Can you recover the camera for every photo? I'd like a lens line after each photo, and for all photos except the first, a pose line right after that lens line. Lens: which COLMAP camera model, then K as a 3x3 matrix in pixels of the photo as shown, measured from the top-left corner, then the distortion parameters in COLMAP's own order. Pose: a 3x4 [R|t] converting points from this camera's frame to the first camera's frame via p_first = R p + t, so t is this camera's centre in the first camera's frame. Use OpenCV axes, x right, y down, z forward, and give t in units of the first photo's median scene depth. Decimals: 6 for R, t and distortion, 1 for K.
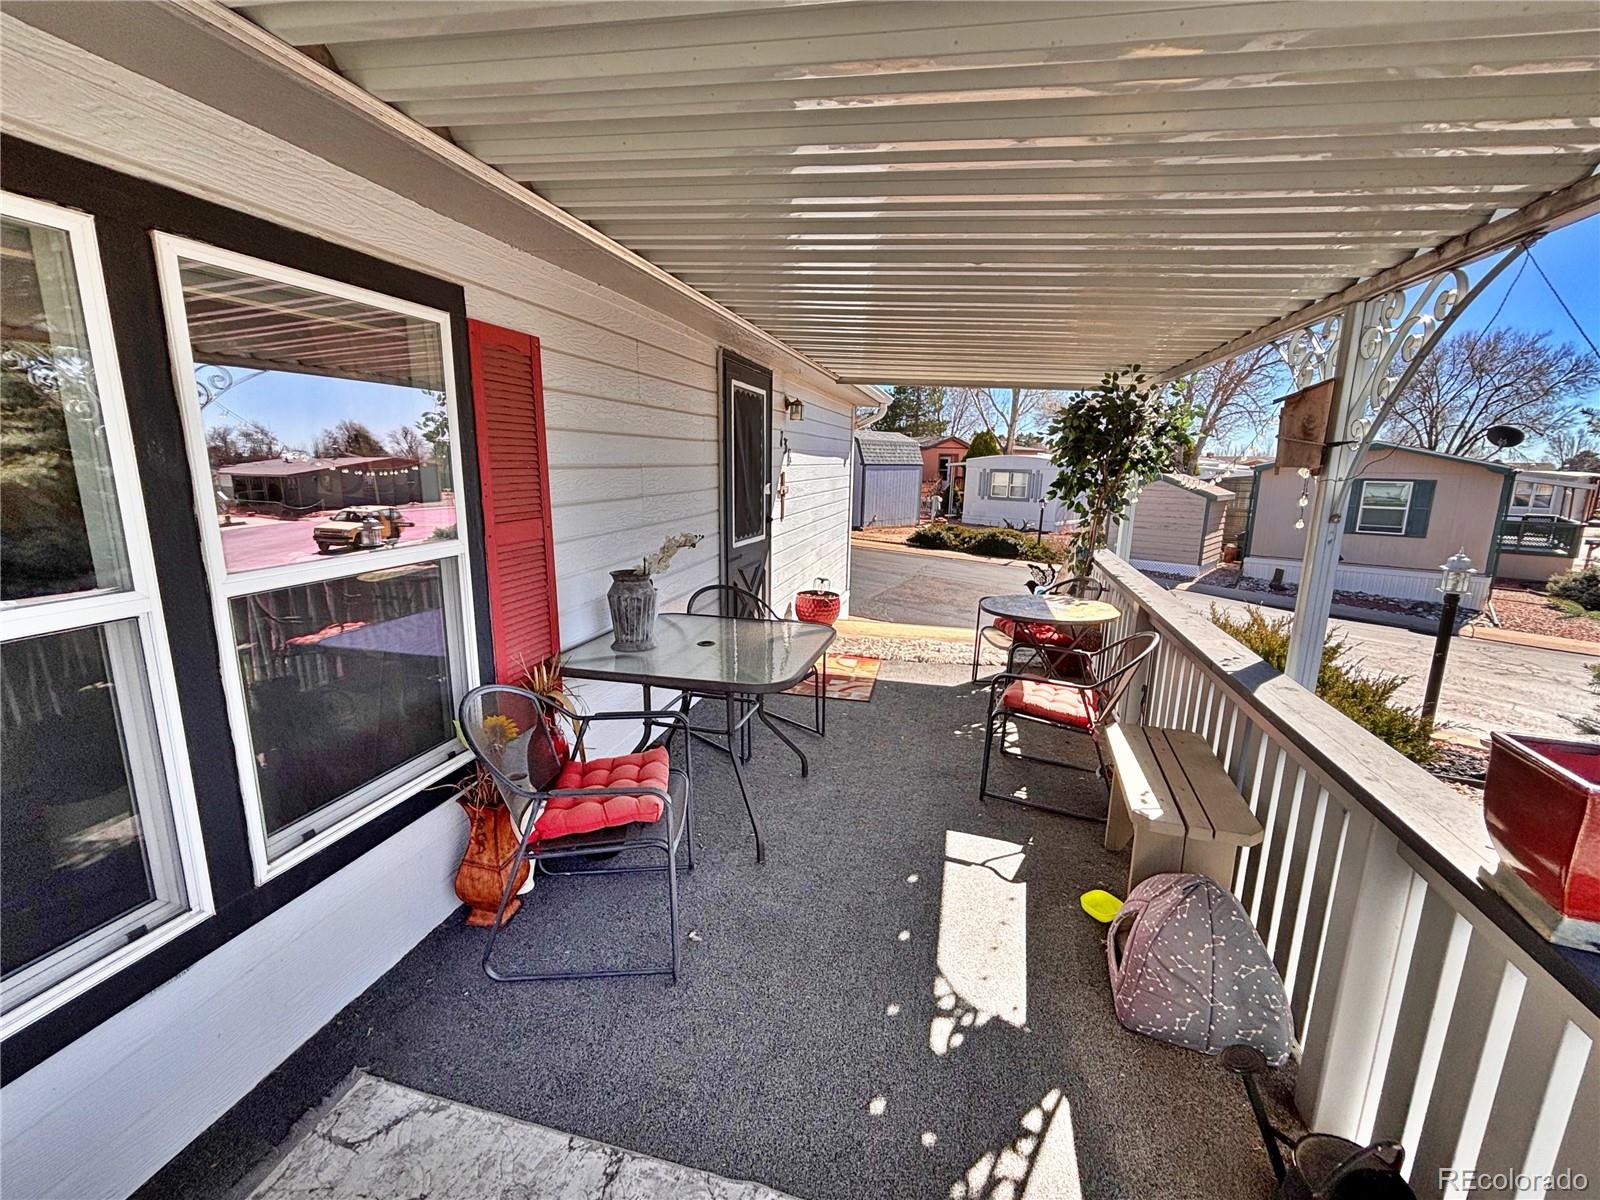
lens RADIAL K [[701.1, 0, 789.8], [0, 701.1, 615.9], [0, 0, 1]] dist [-0.015010, 0.010904]
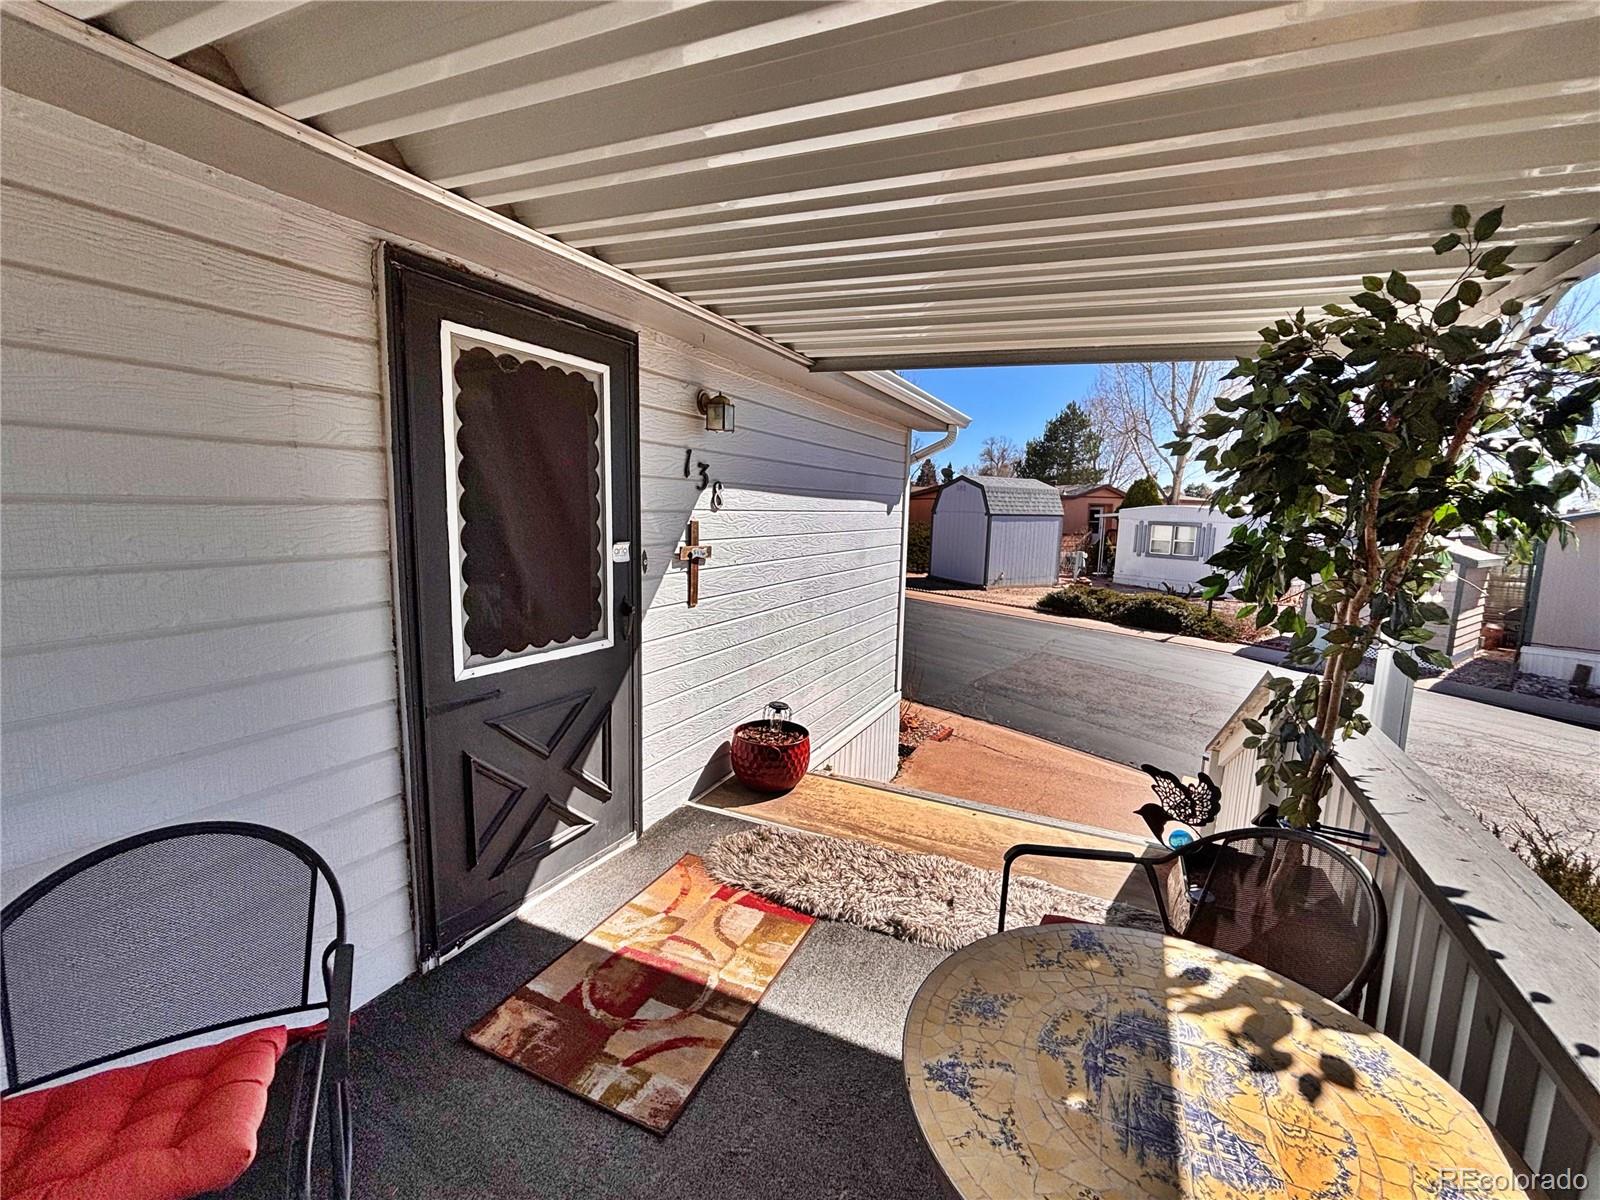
lens RADIAL K [[688.6, 0, 801.3], [0, 688.6, 599.0], [0, 0, 1]] dist [-0.005012, -0.000837]
pose [[0.979349, 0.034038, -0.199292, 0.226545], [-0.051828, 0.995054, -0.084743, -0.121630], [0.195421, 0.093321, 0.976269, 0.581315]]
